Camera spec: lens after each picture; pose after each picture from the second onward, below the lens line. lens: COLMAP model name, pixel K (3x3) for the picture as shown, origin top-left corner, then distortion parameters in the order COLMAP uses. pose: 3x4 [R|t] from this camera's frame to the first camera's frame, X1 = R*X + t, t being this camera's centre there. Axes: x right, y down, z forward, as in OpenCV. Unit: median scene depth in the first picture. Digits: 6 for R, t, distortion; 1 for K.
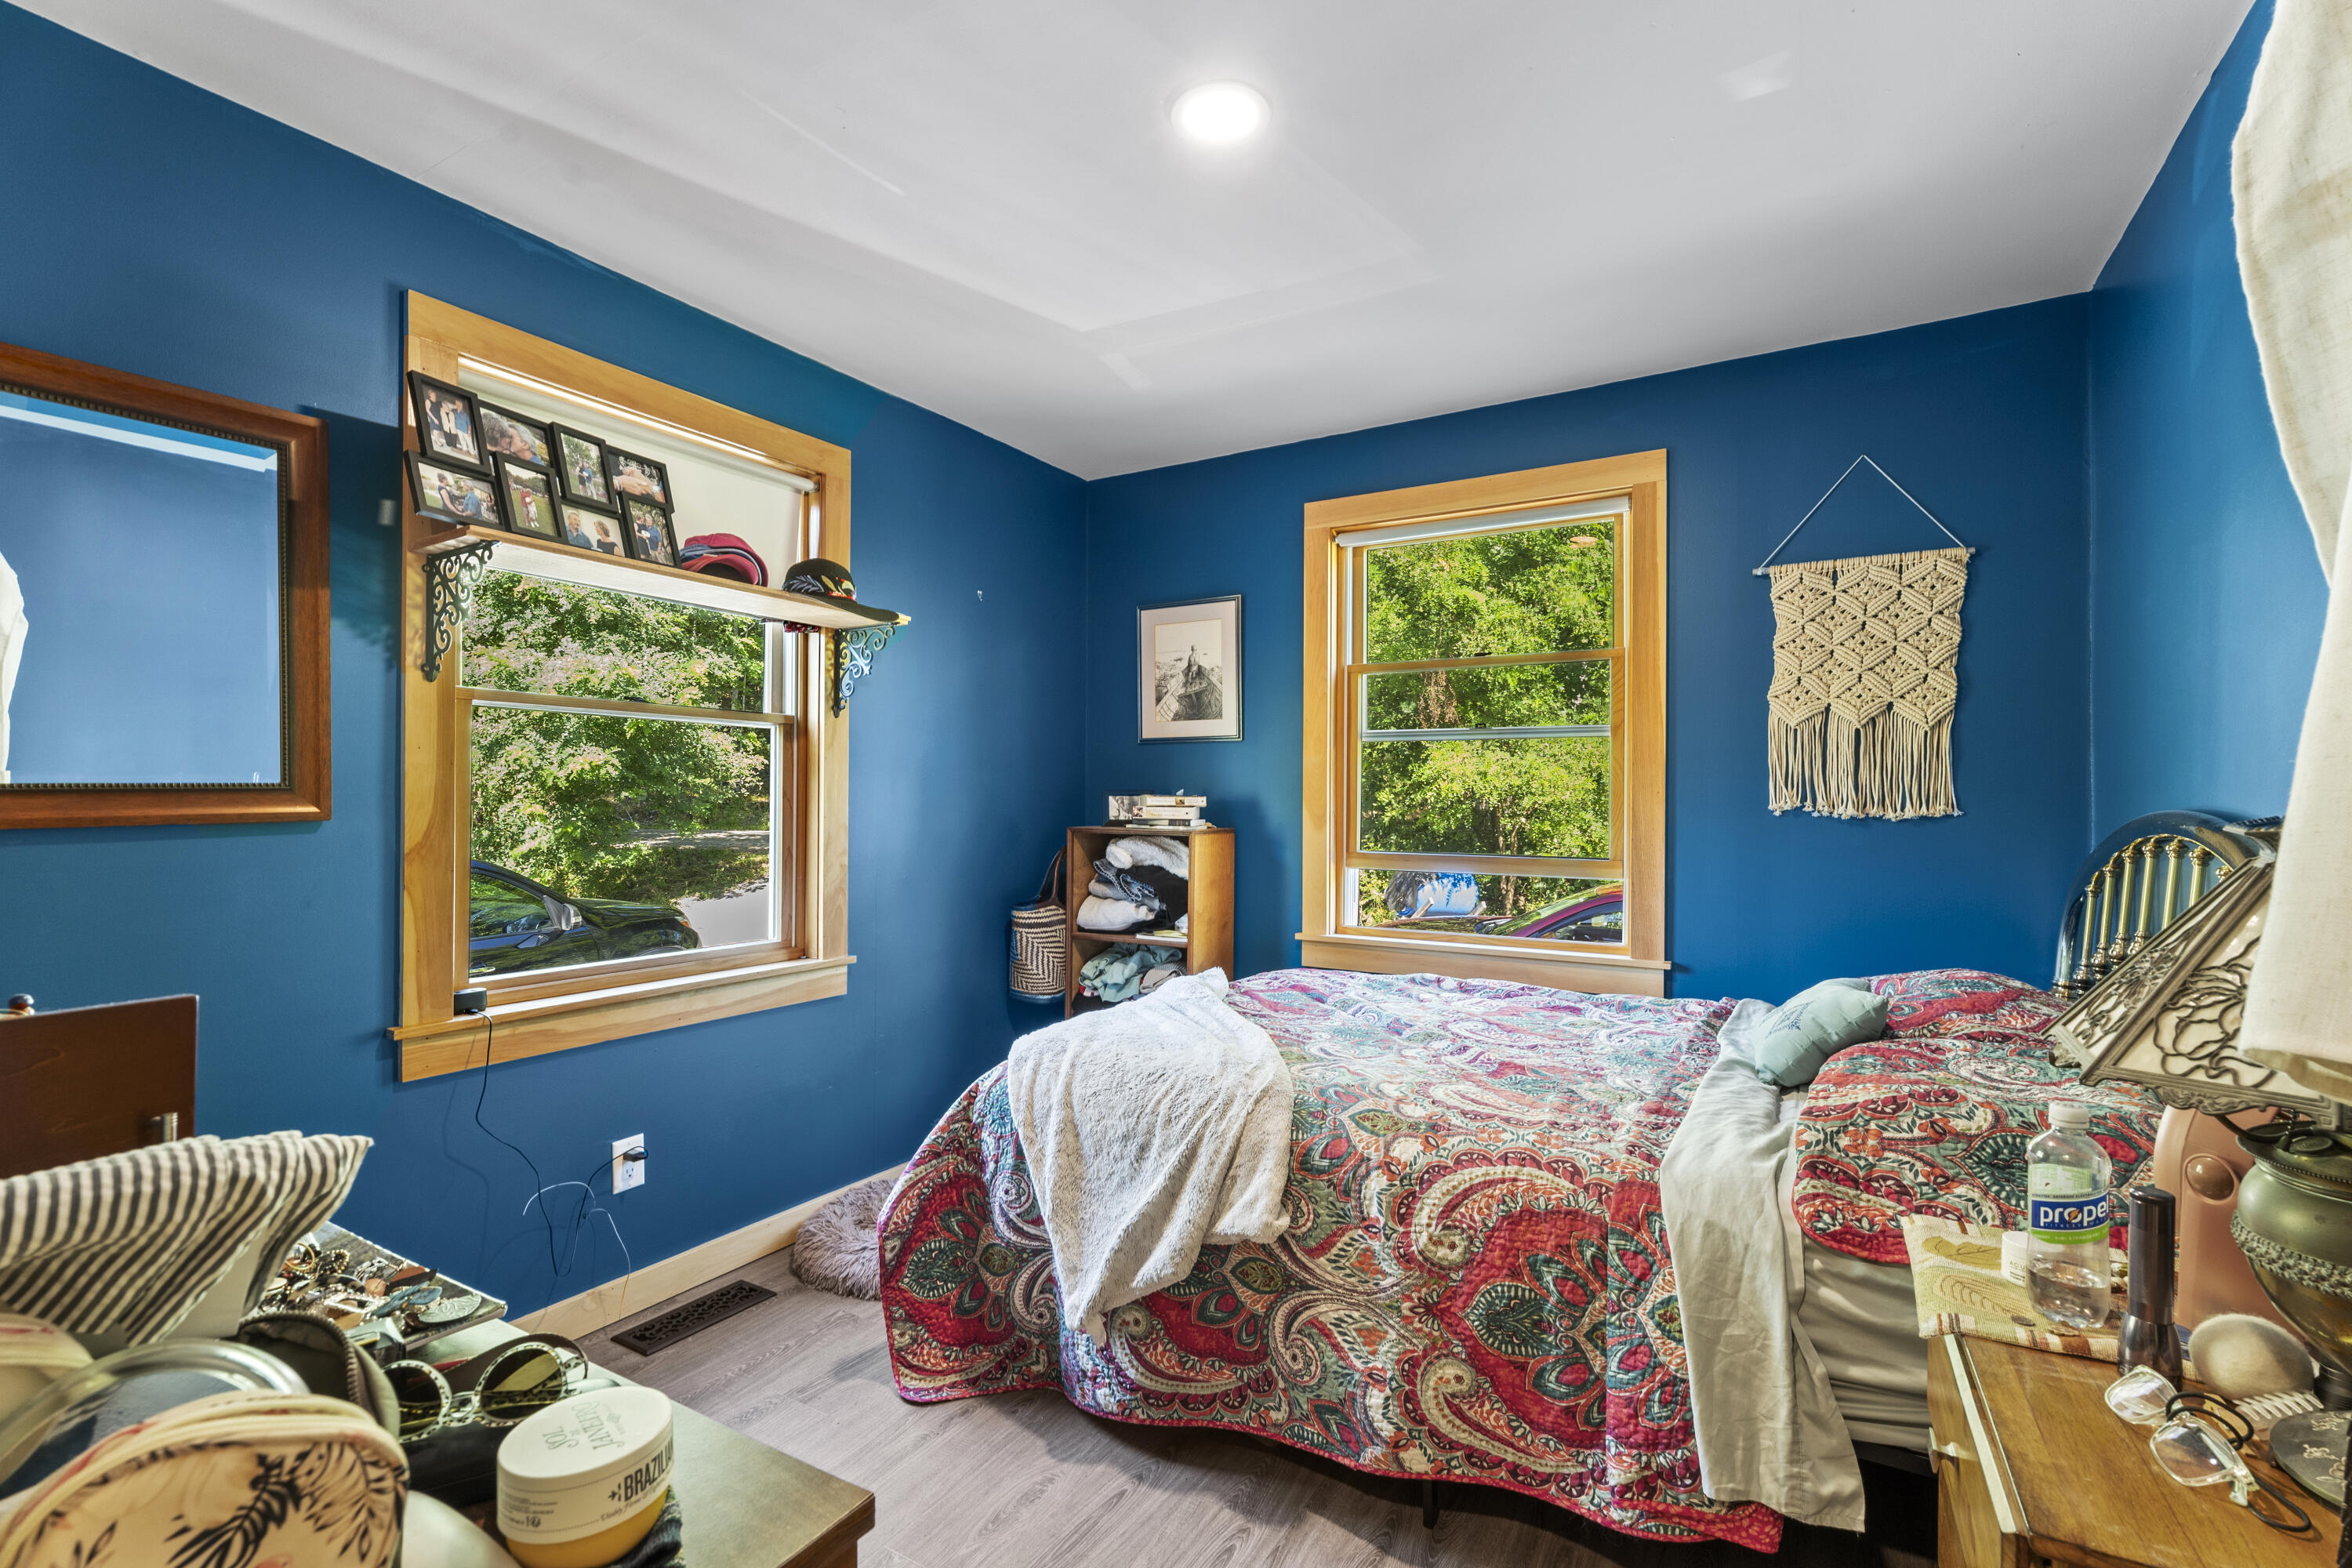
lens RADIAL K [[1058.5, 0, 1176.0], [0, 1058.5, 784.0], [0, 0, 1]] dist [0.041311, -0.000301]
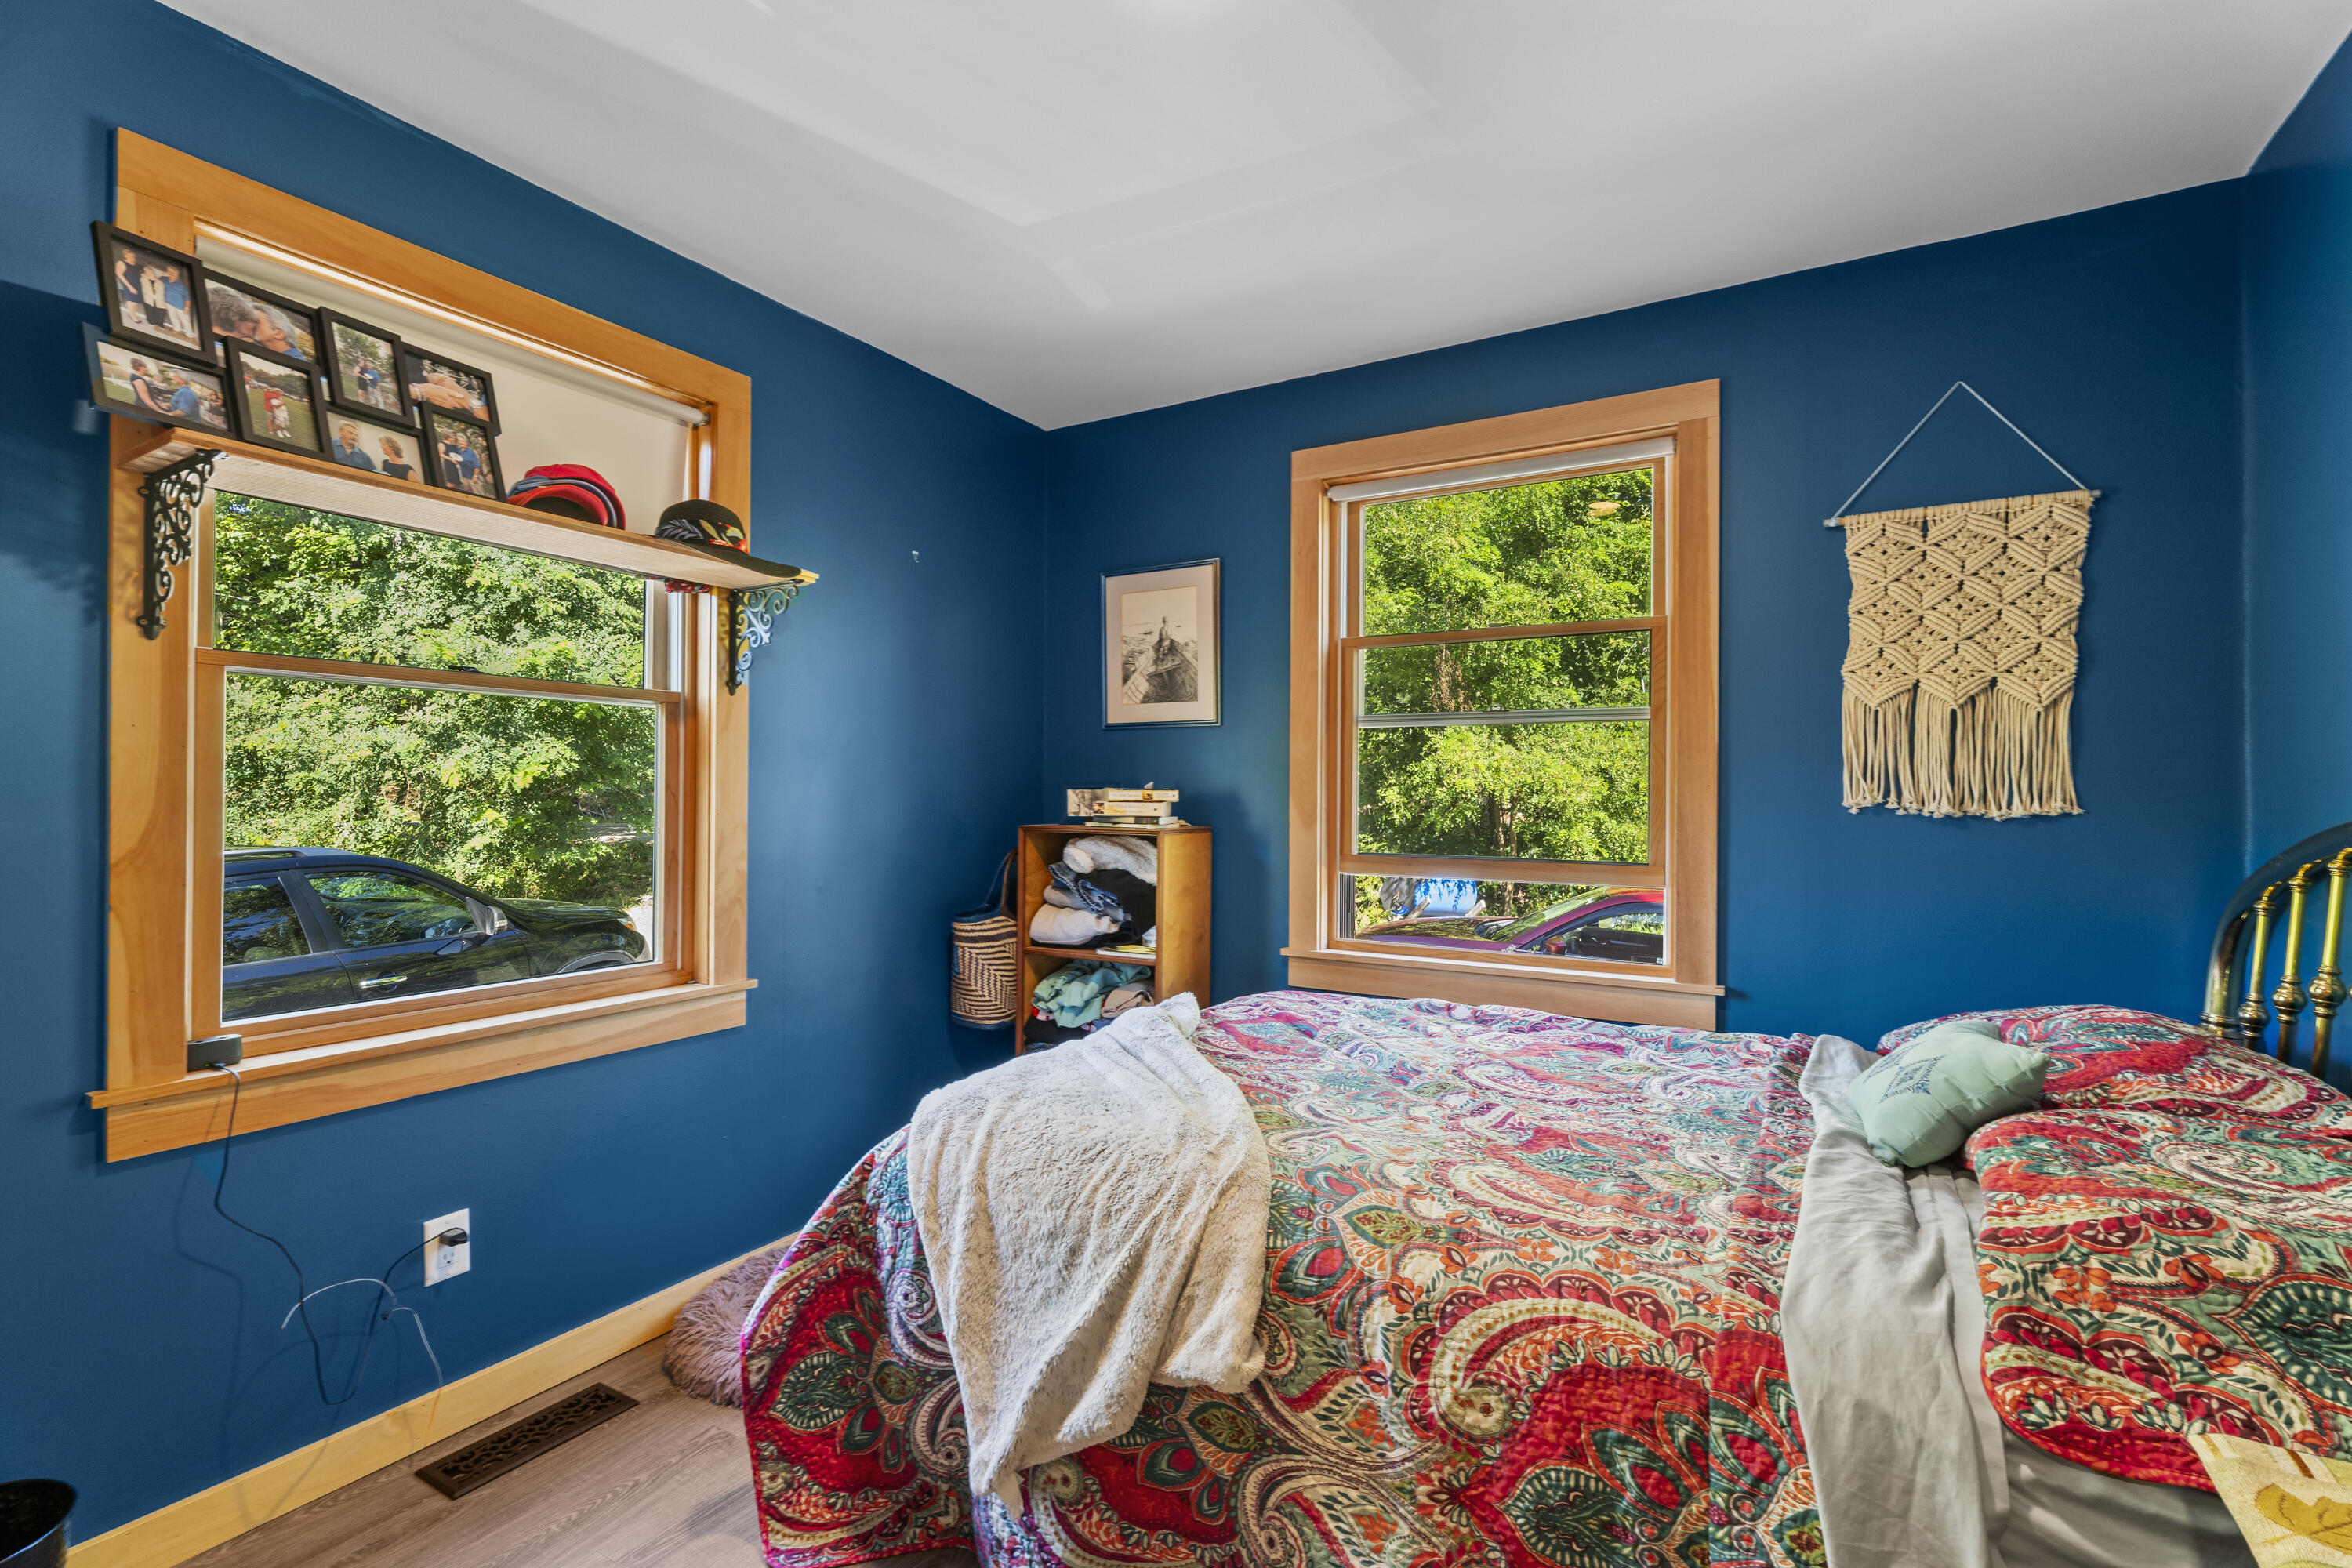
lens RADIAL K [[1058.5, 0, 1176.0], [0, 1058.5, 784.0], [0, 0, 1]] dist [0.041311, -0.000301]
pose [[0.999978, 0.000923, 0.006614, 0.031520], [-0.000968, 0.999977, 0.006769, 0.001565], [-0.006608, -0.006775, 0.999955, 0.203434]]
